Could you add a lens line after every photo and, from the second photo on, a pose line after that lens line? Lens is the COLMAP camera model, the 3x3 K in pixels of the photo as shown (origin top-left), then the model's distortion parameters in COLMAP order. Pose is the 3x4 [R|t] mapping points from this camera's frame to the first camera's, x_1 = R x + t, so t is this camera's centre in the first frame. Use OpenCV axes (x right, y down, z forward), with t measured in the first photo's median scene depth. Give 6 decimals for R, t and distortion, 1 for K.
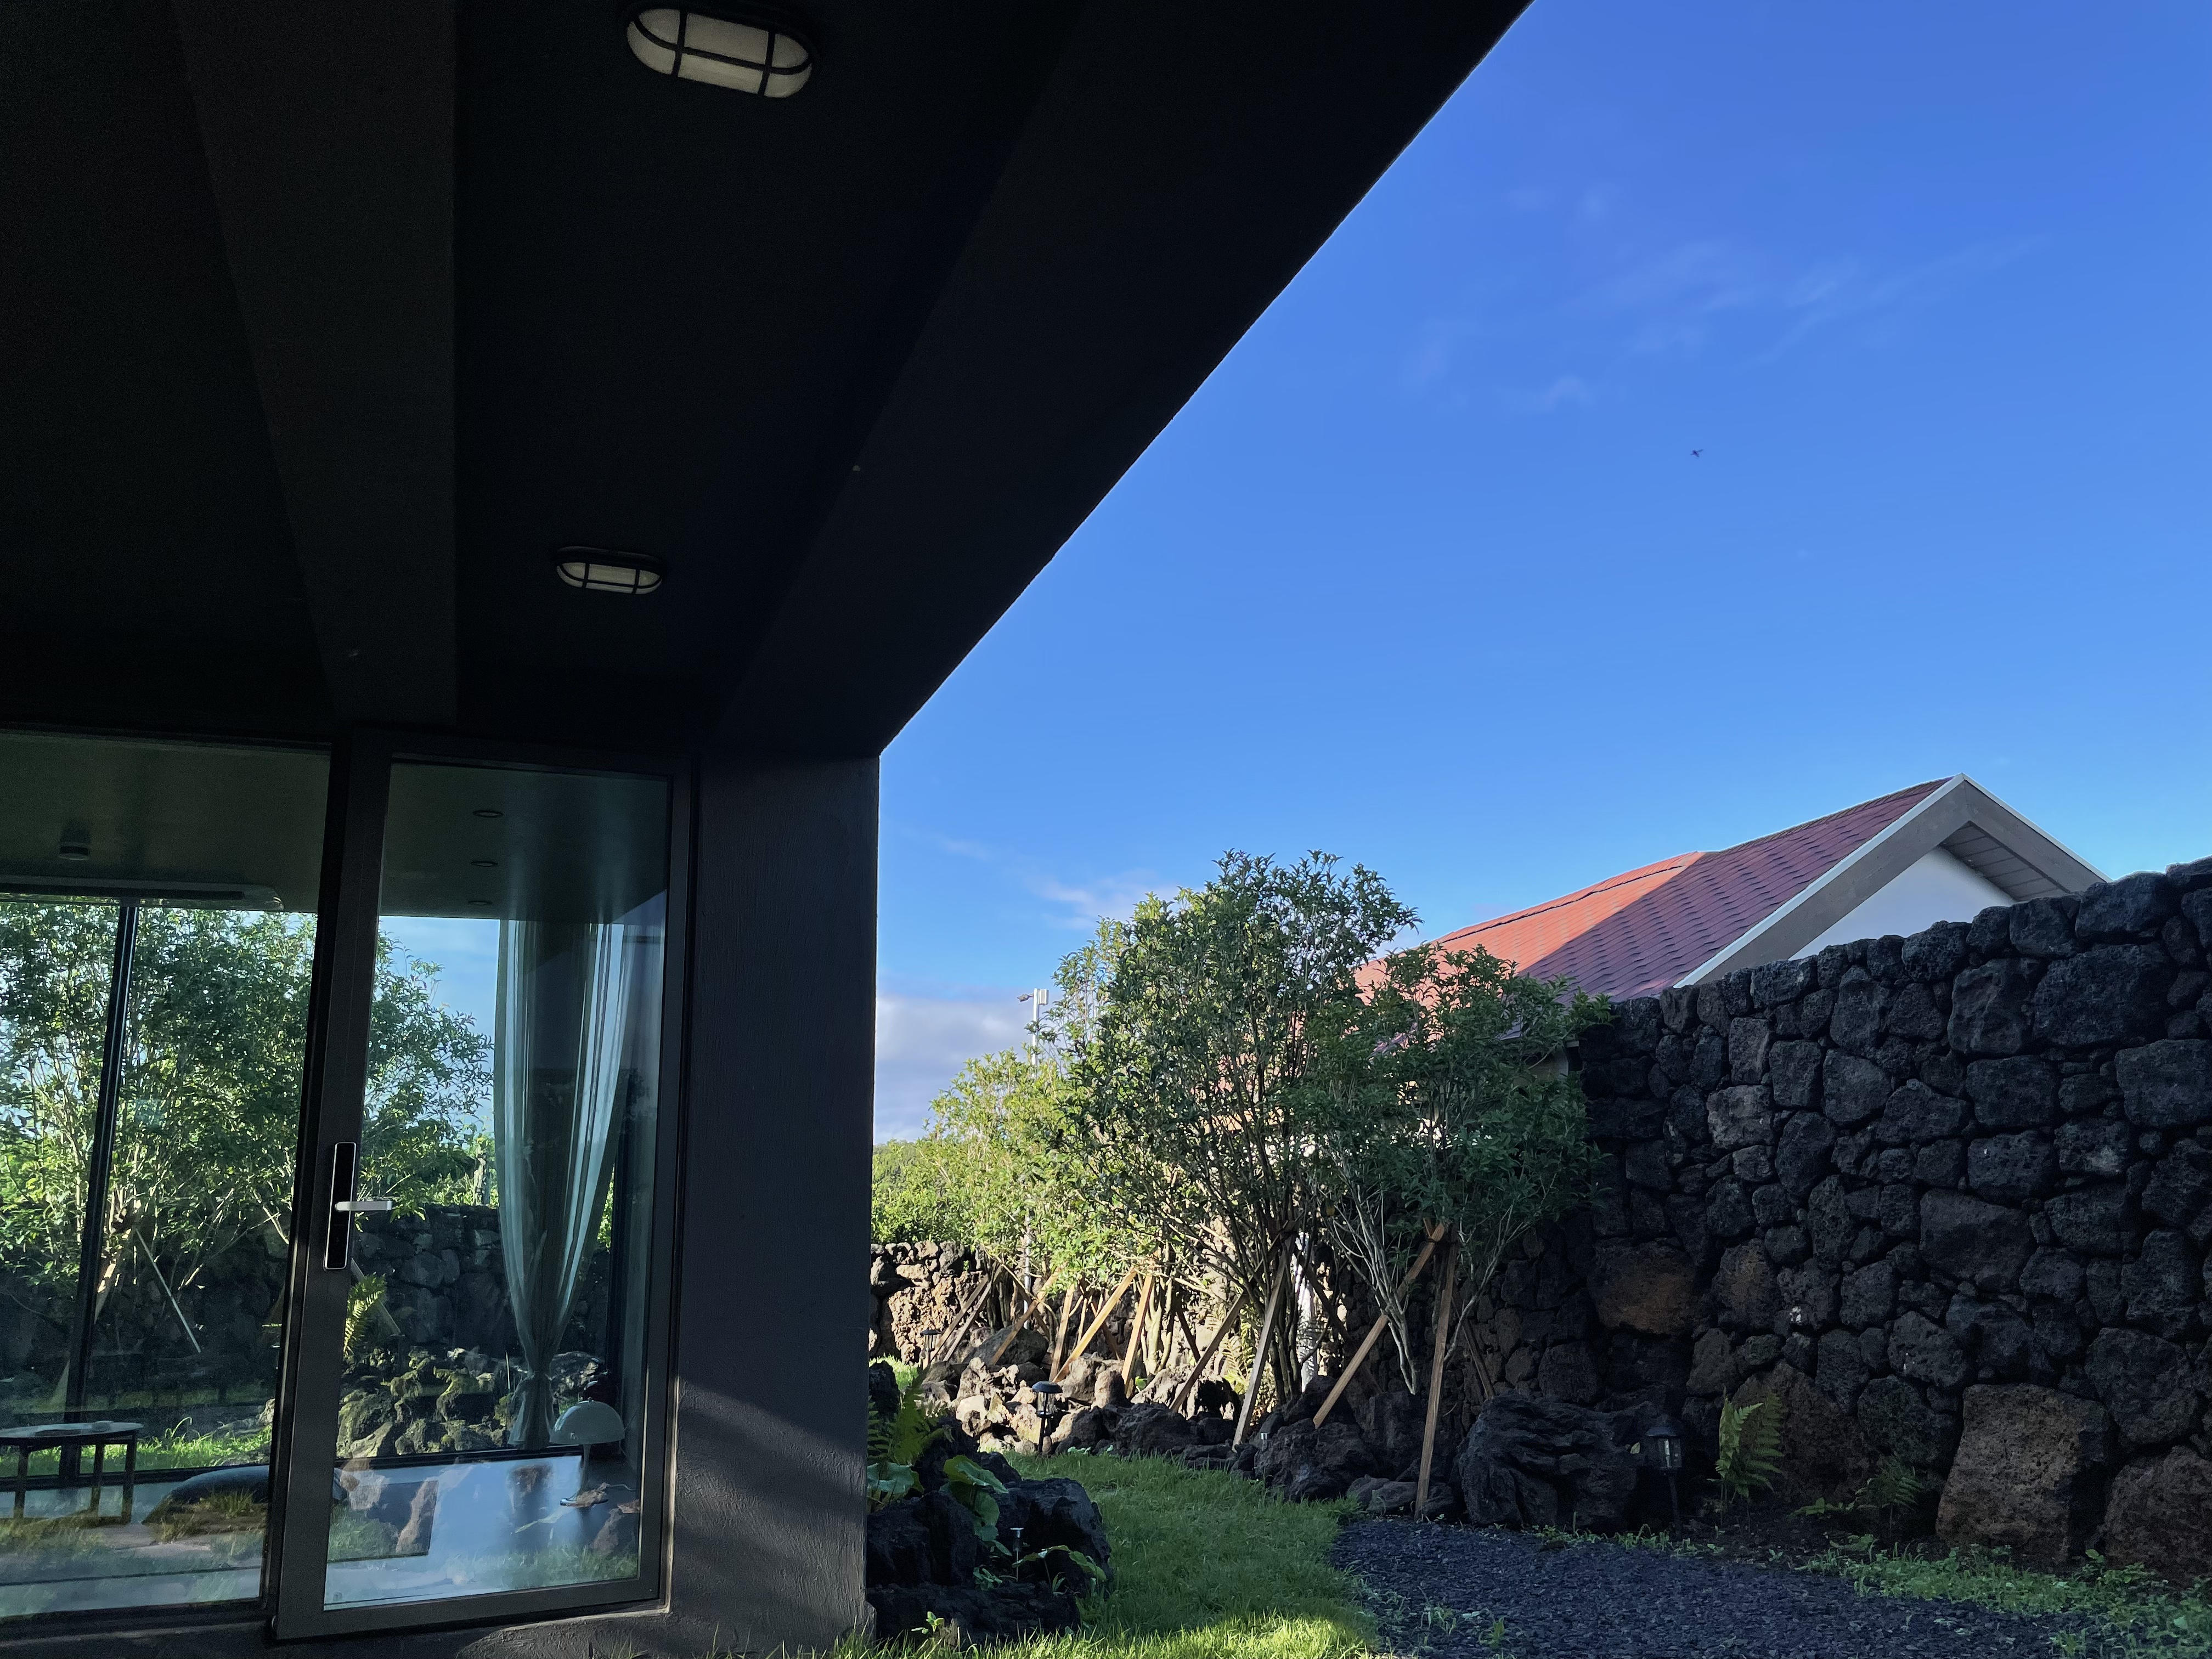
lens RADIAL K [[1675.7, 0, 1095.5], [0, 1675.7, 827.0], [0, 0, 1]] dist [0.012632, -0.024021]
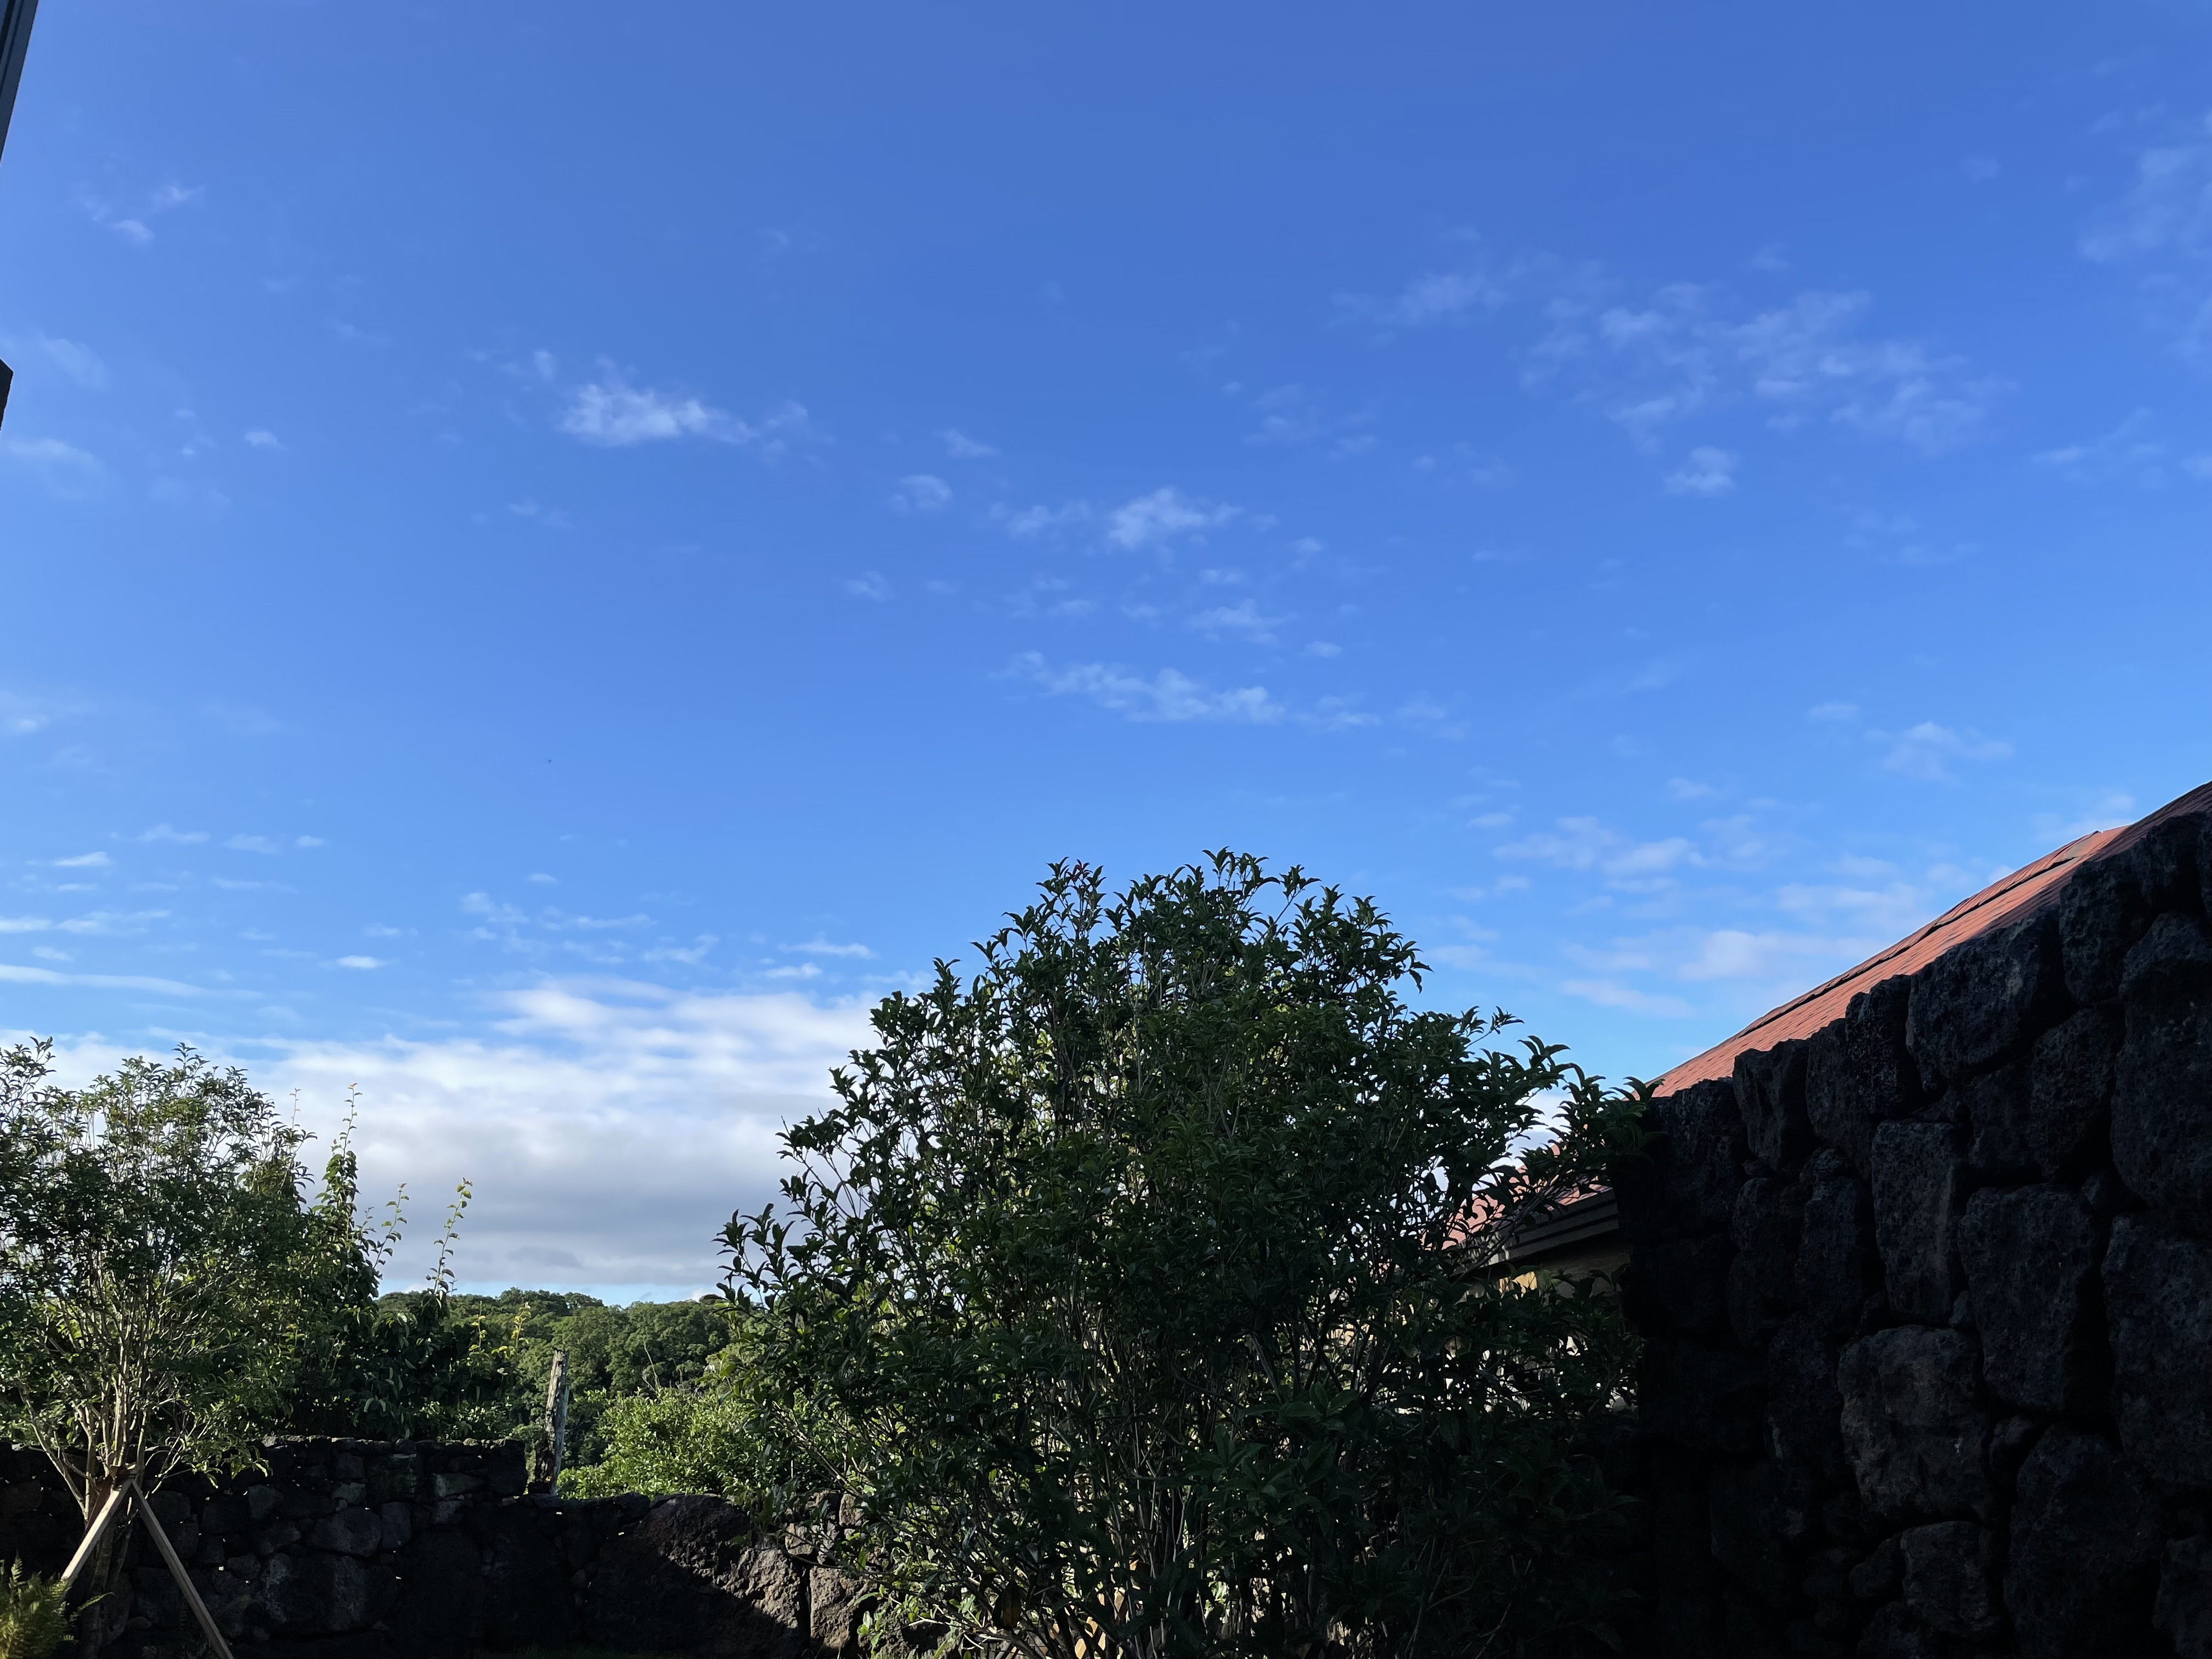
lens RADIAL K [[1675.7, 0, 1108.7], [0, 1675.7, 837.4], [0, 0, 1]] dist [0.012632, -0.024021]
pose [[0.951732, -0.092163, -0.292766, 0.389396], [0.066748, 0.993173, -0.095668, 0.090146], [0.299584, 0.071508, 0.951386, 0.718058]]
